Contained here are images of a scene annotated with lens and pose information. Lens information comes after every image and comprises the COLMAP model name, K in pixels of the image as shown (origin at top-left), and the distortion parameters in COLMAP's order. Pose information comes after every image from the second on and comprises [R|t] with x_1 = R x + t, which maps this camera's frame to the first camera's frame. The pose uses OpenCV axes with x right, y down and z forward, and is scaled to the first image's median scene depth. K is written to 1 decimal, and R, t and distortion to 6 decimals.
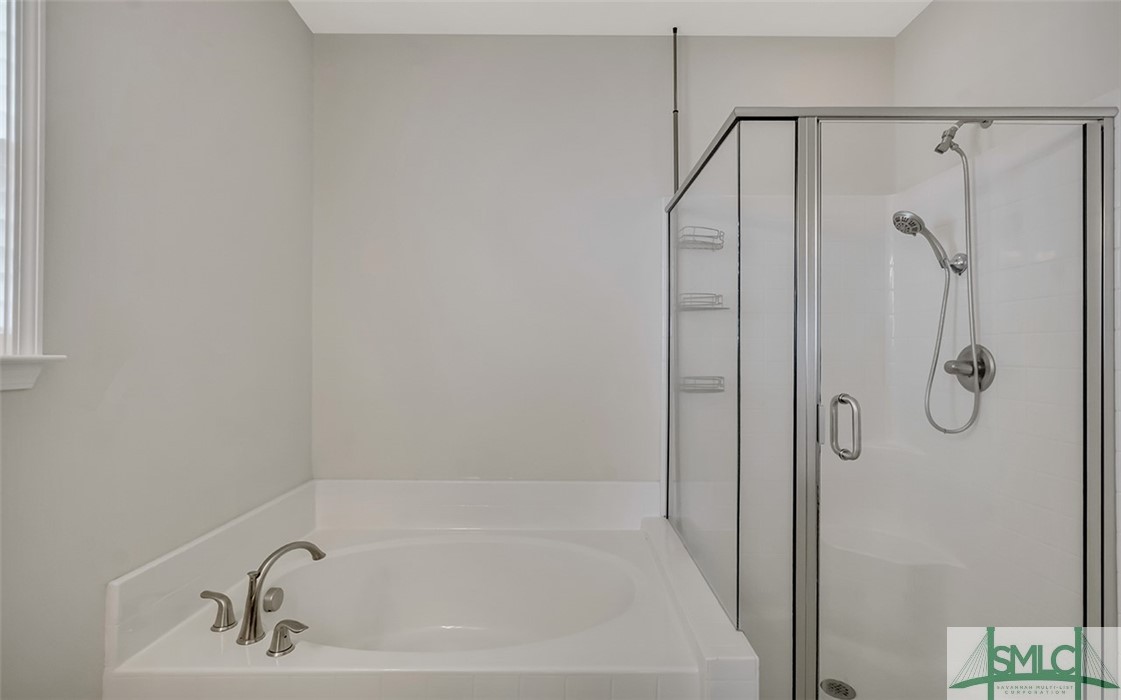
lens RADIAL K [[532.0, 0, 562.9], [0, 532.0, 342.0], [0, 0, 1]] dist [0.001616, 0.000227]
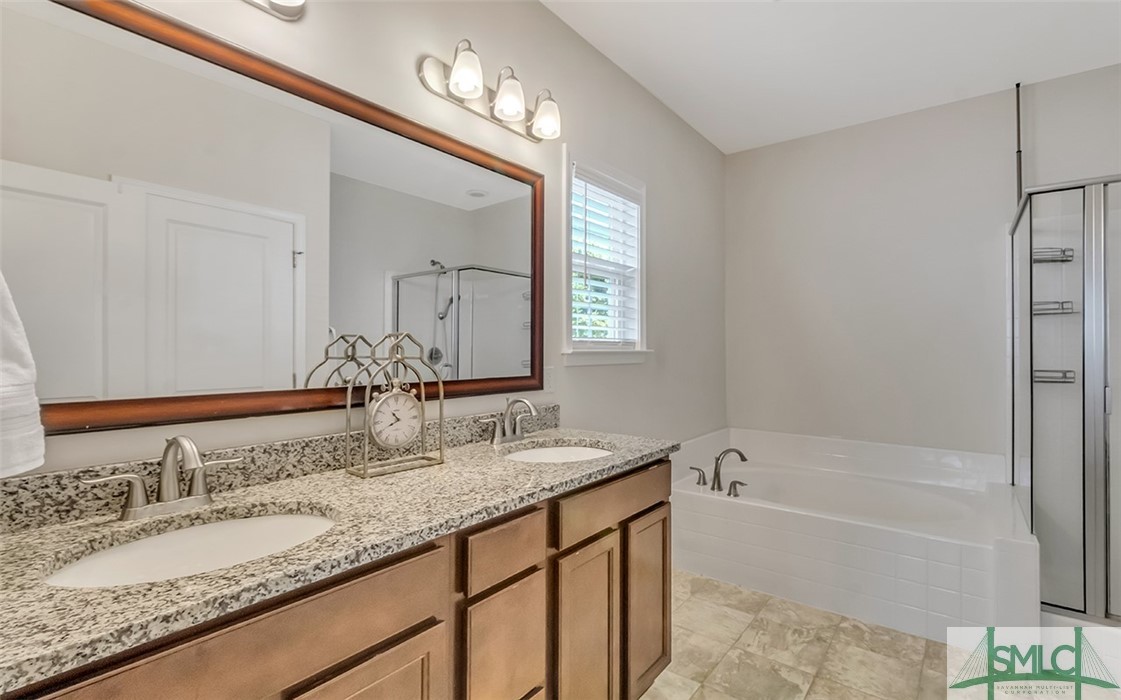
lens RADIAL K [[532.0, 0, 562.9], [0, 532.0, 342.0], [0, 0, 1]] dist [0.001616, 0.000227]
pose [[0.800667, -0.007828, -0.599058, 0.161322], [0.009609, 0.999954, -0.000223, -0.013994], [0.599032, -0.005578, 0.800706, -0.938745]]
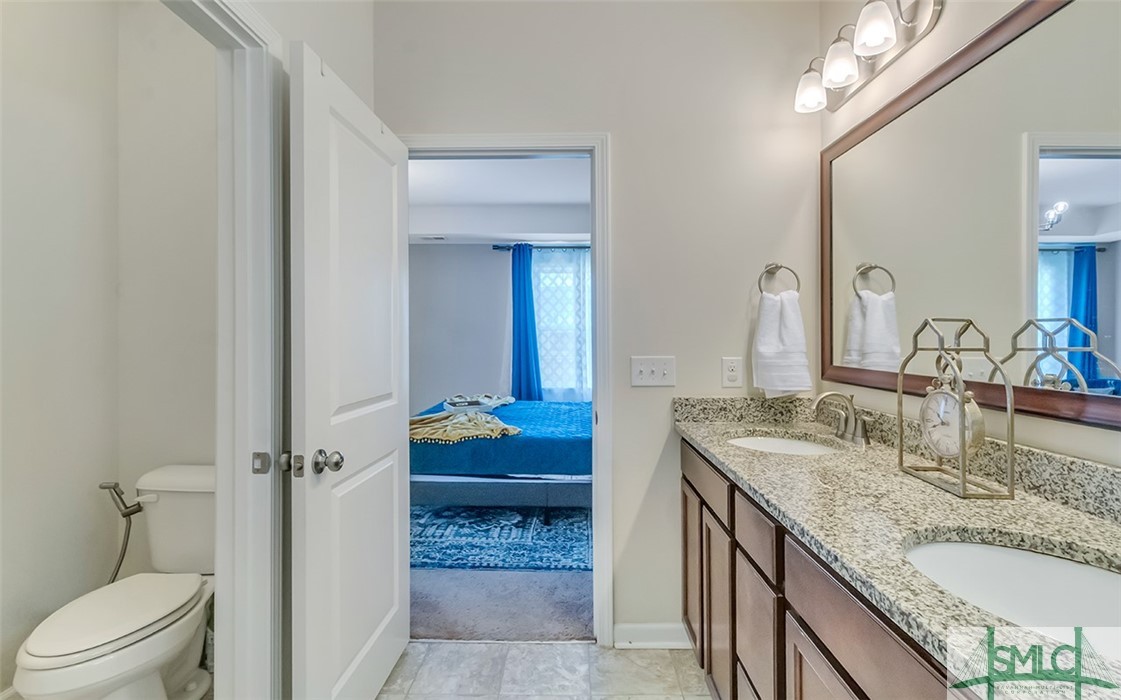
lens RADIAL K [[532.0, 0, 562.9], [0, 532.0, 342.0], [0, 0, 1]] dist [0.001616, 0.000227]
pose [[-0.999896, -0.006637, 0.012839, -0.101238], [-0.006763, 0.999929, -0.009797, 0.014904], [-0.012773, -0.009883, -0.999870, 0.469329]]
